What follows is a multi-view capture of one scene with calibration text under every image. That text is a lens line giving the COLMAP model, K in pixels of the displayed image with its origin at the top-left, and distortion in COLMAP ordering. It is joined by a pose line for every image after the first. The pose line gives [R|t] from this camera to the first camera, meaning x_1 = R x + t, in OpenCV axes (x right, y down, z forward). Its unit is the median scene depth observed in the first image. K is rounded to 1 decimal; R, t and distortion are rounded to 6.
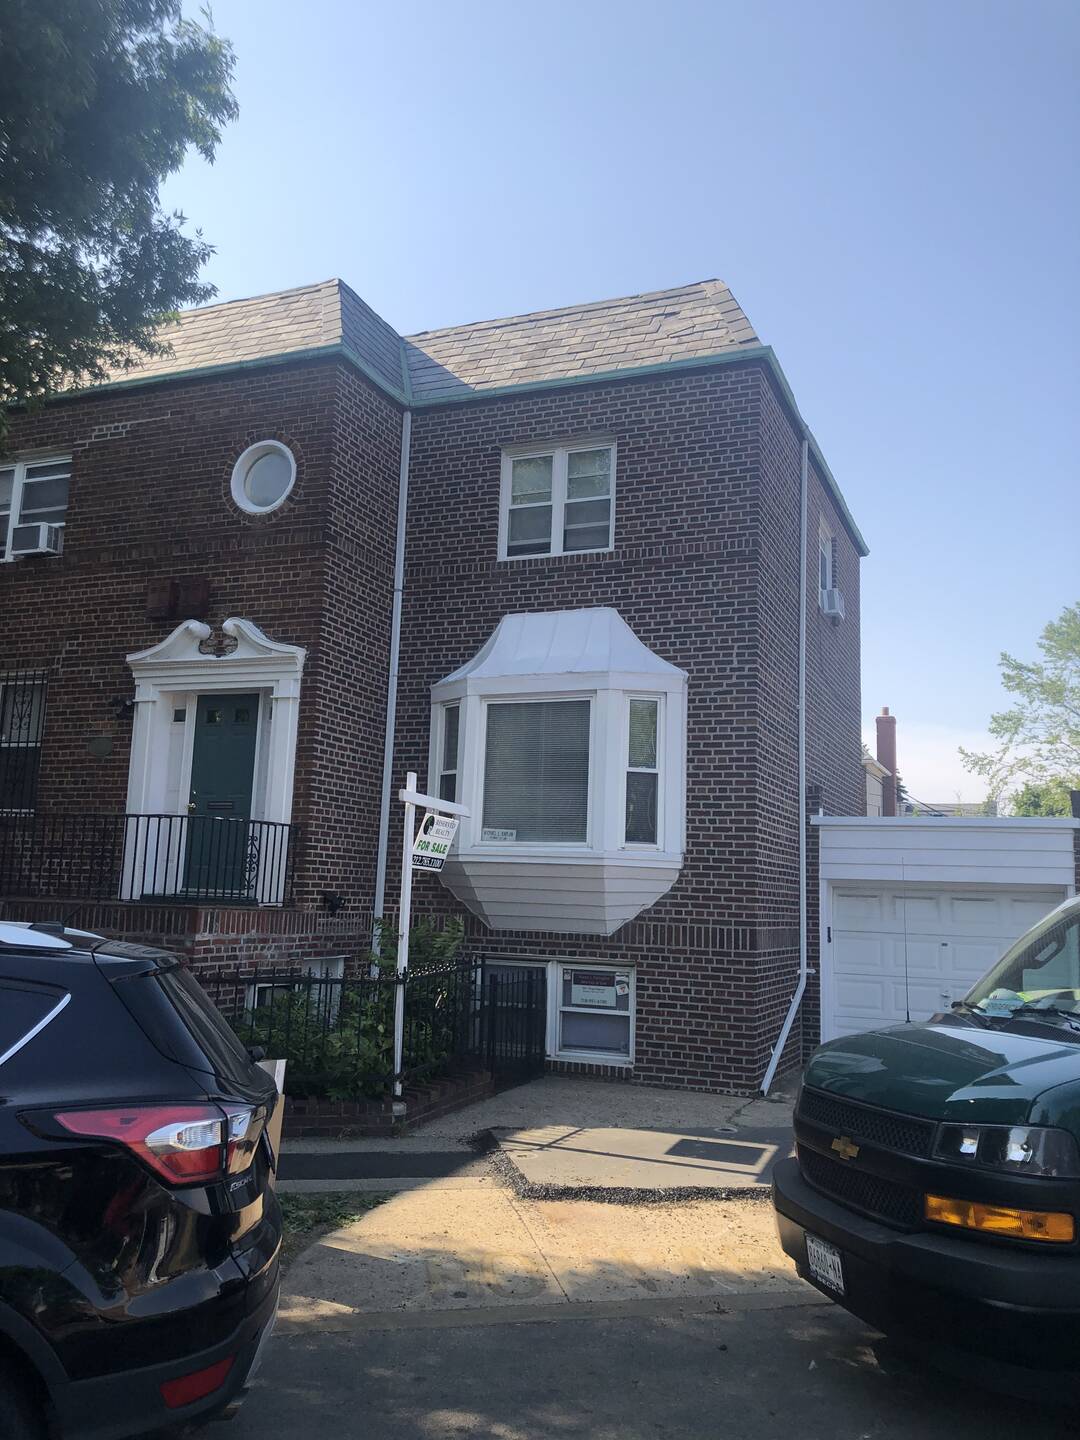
lens RADIAL K [[1174.9, 0, 551.9], [0, 1174.9, 719.8], [0, 0, 1]] dist [0.214566, -0.583486]
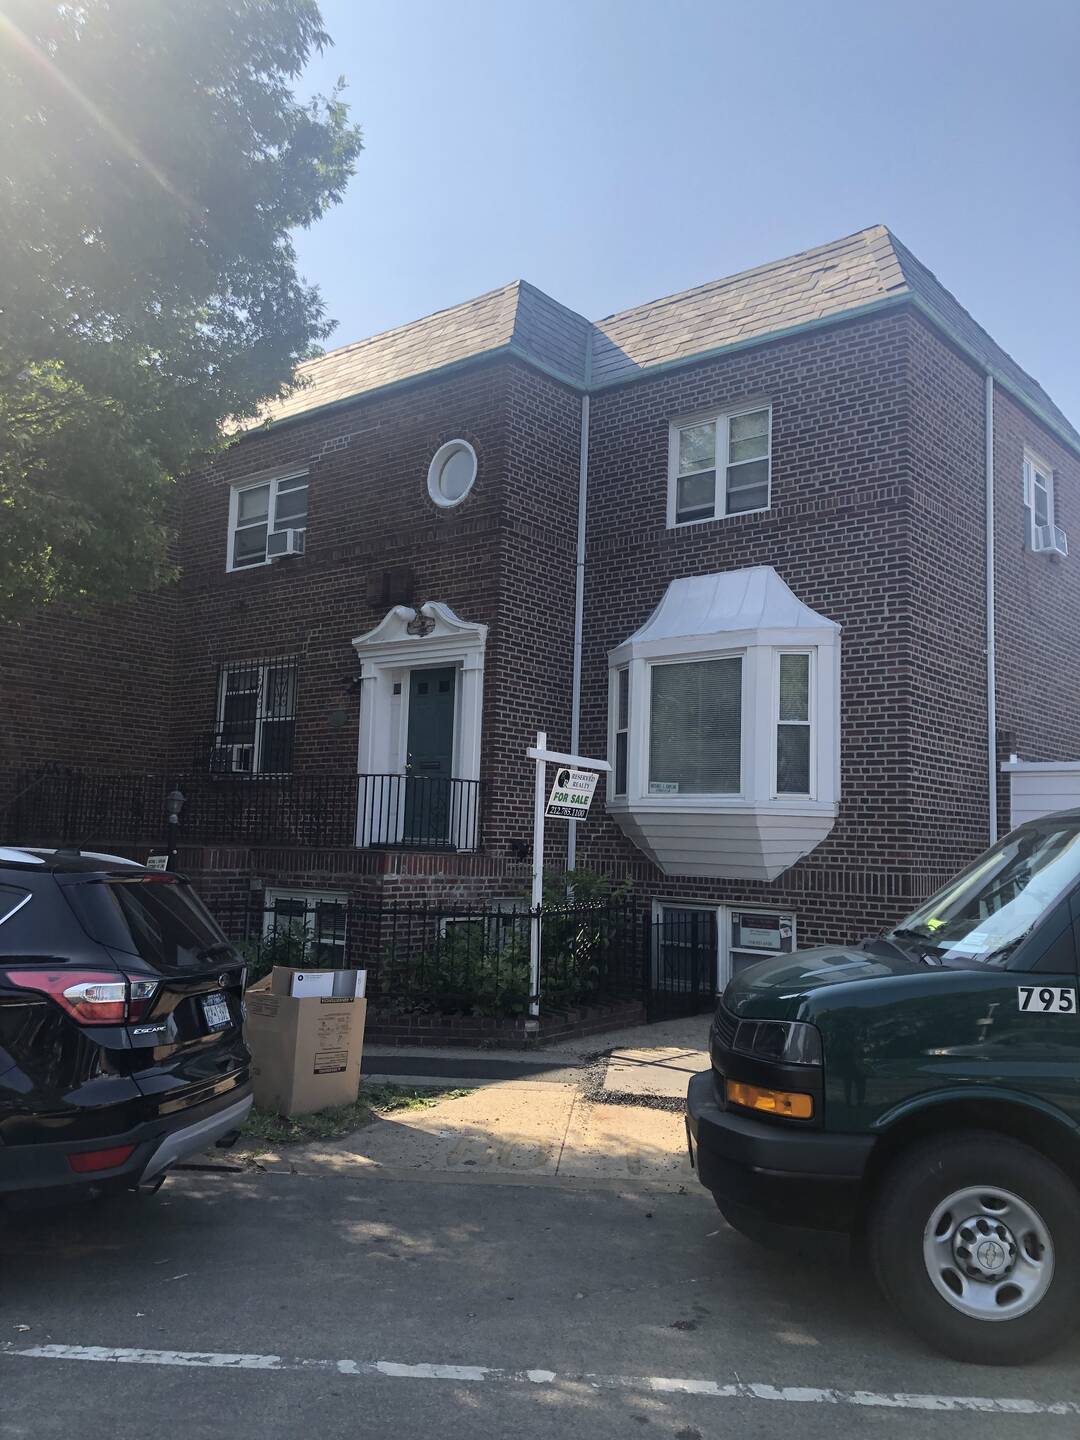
lens RADIAL K [[1174.9, 0, 551.9], [0, 1174.9, 719.8], [0, 0, 1]] dist [0.214566, -0.583486]
pose [[0.956570, -0.036204, -0.289244, 0.164285], [0.046066, 0.998564, 0.027359, 0.002050], [0.287838, -0.039495, 0.956864, -0.050907]]
